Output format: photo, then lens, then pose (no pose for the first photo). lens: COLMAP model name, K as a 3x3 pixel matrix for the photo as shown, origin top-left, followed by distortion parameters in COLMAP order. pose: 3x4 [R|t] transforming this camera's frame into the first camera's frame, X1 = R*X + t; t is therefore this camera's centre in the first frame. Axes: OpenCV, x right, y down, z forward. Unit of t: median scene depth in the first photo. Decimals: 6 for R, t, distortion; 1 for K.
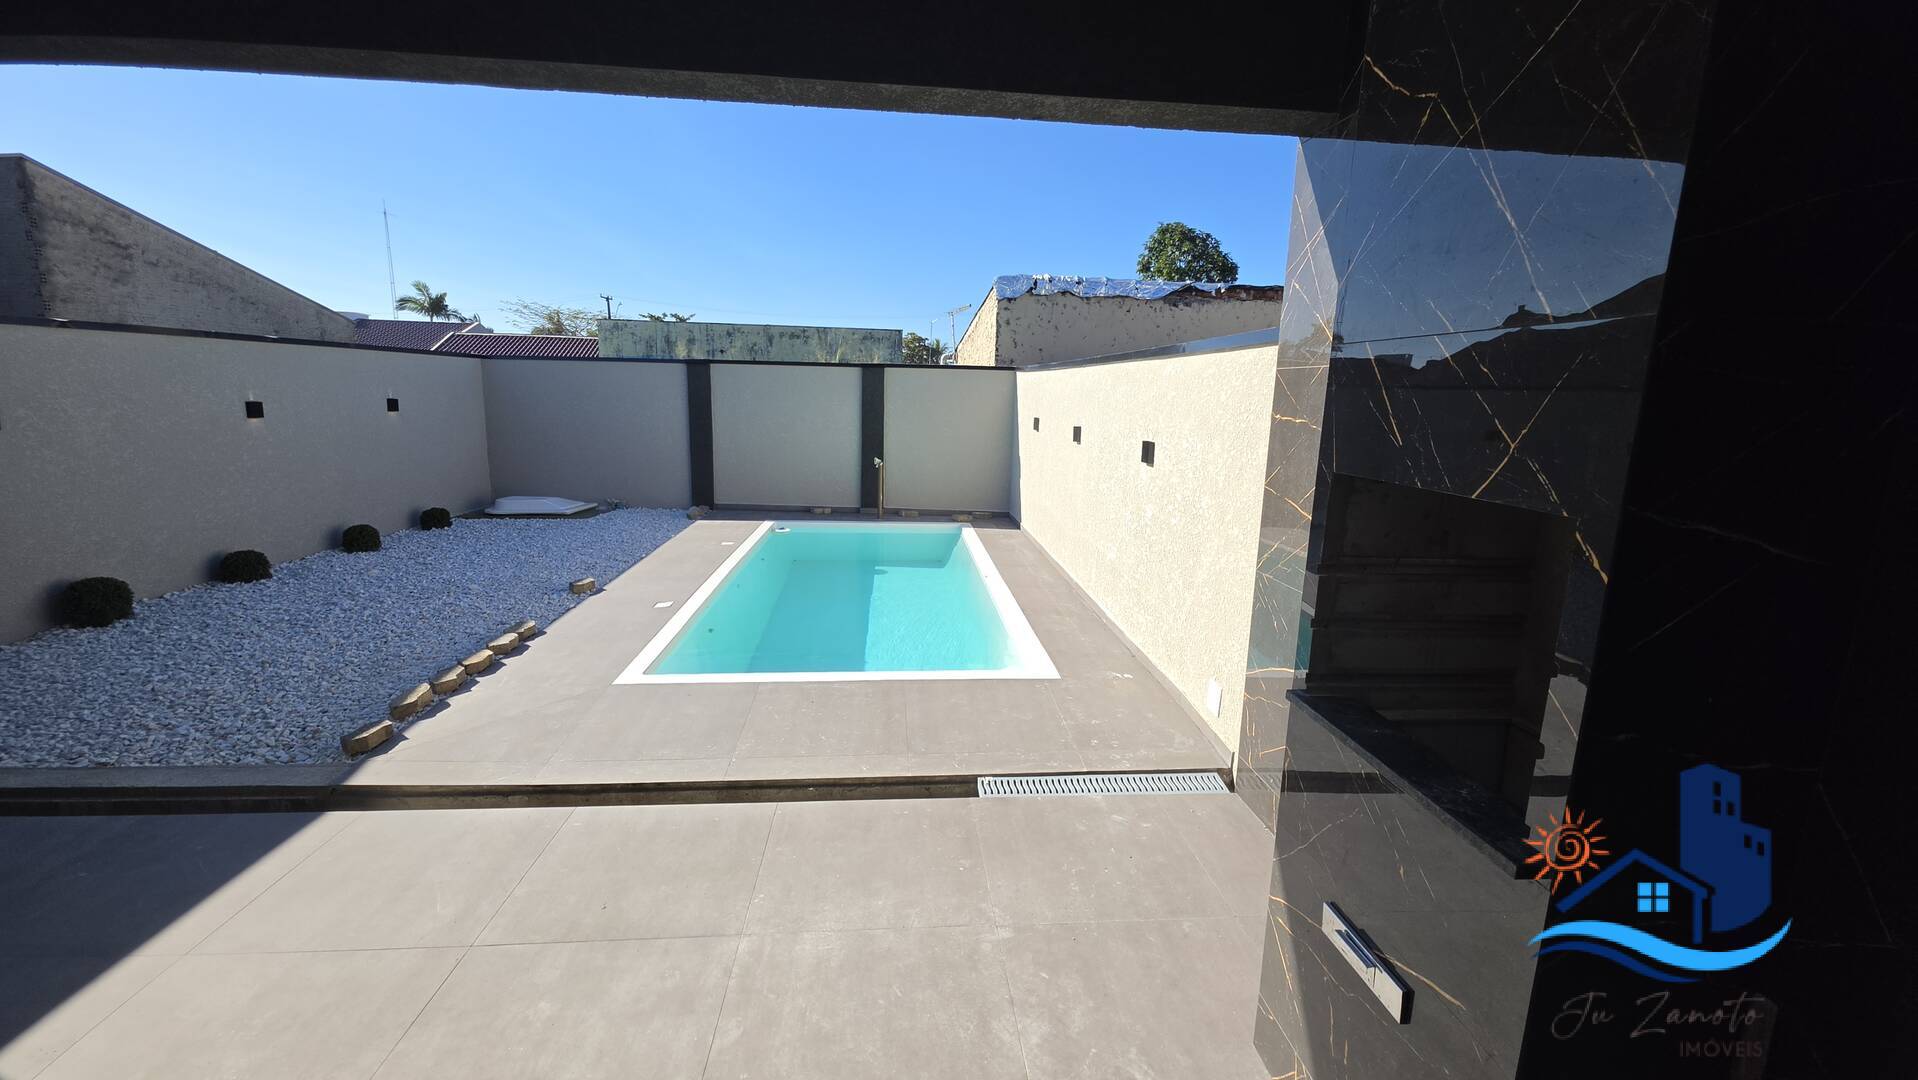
lens RADIAL K [[765.1, 0, 957.0], [0, 765.1, 528.8], [0, 0, 1]] dist [0.010219, -0.006979]
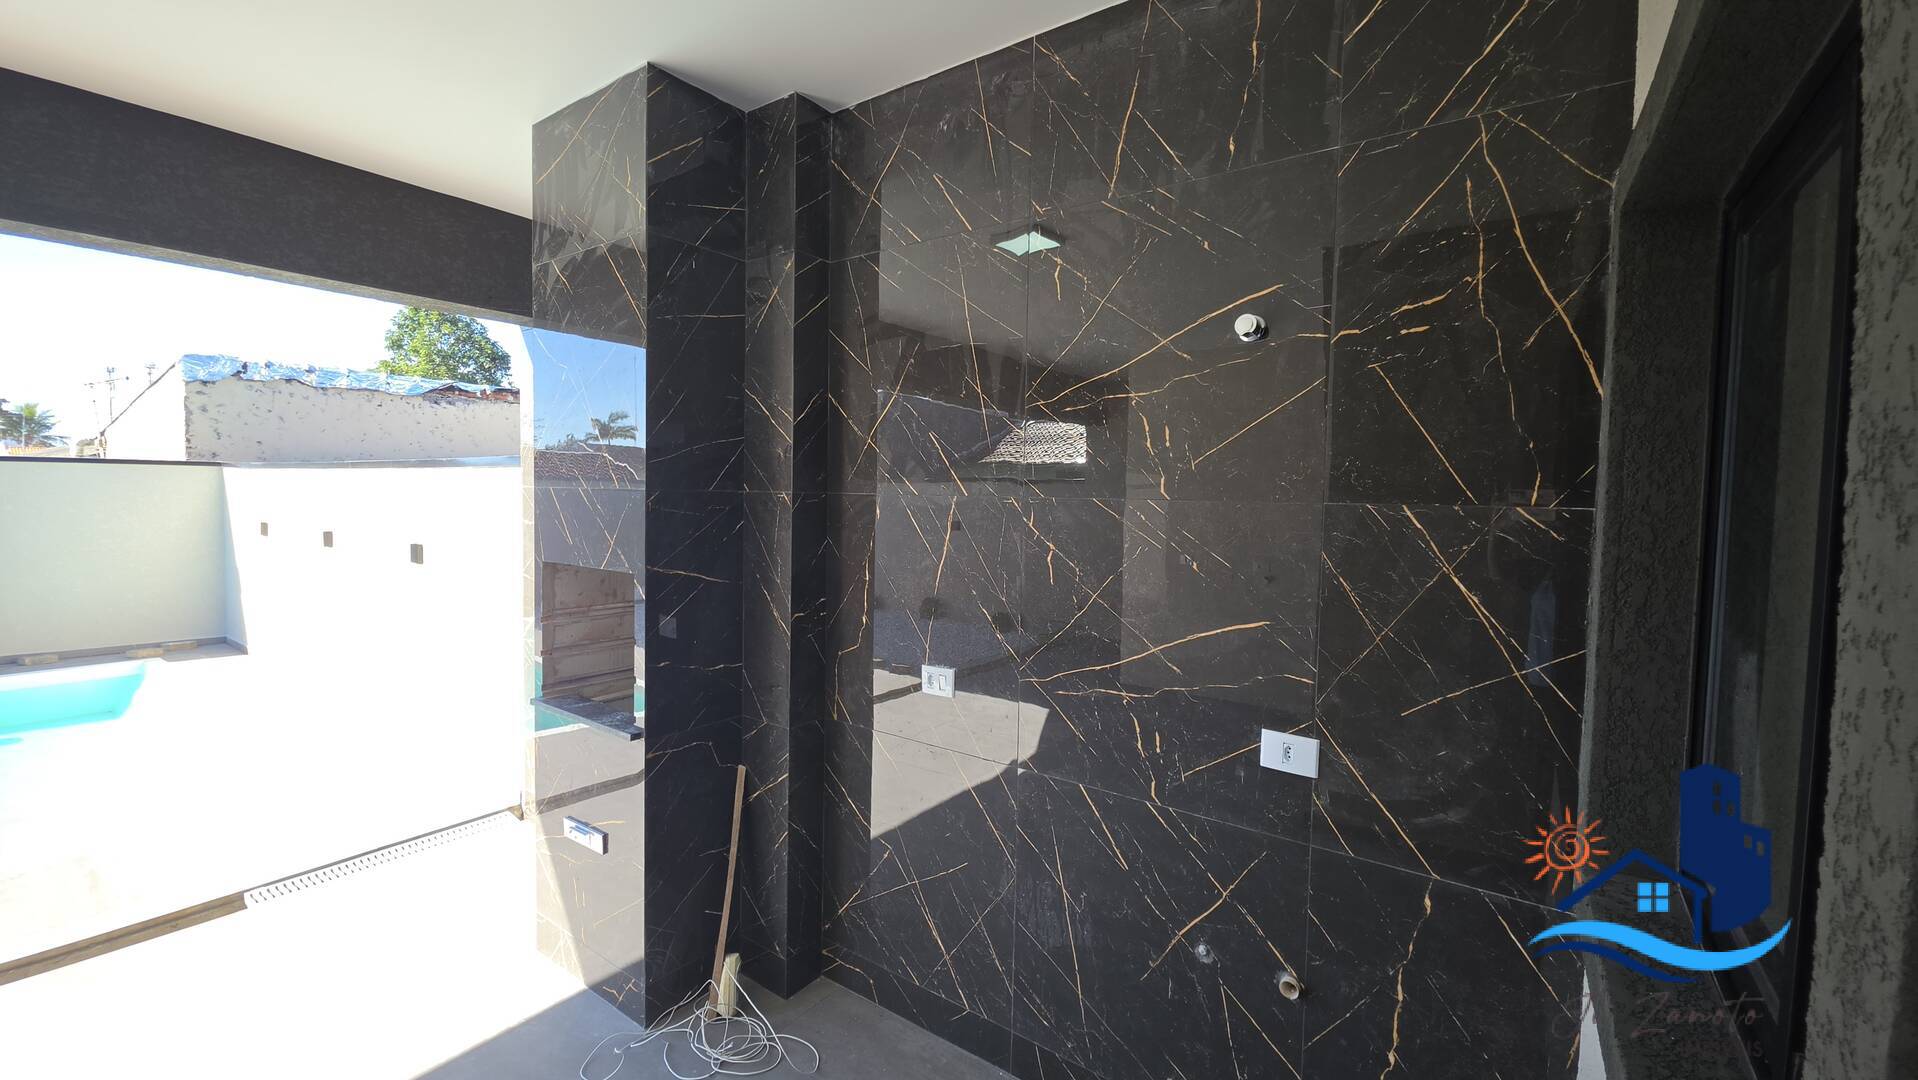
lens RADIAL K [[765.1, 0, 958.2], [0, 765.1, 523.6], [0, 0, 1]] dist [0.010219, -0.006979]
pose [[0.655241, -0.048368, 0.753870, -0.033462], [0.135995, 0.989196, -0.054735, 0.011337], [-0.743078, 0.138387, 0.654740, -0.147246]]
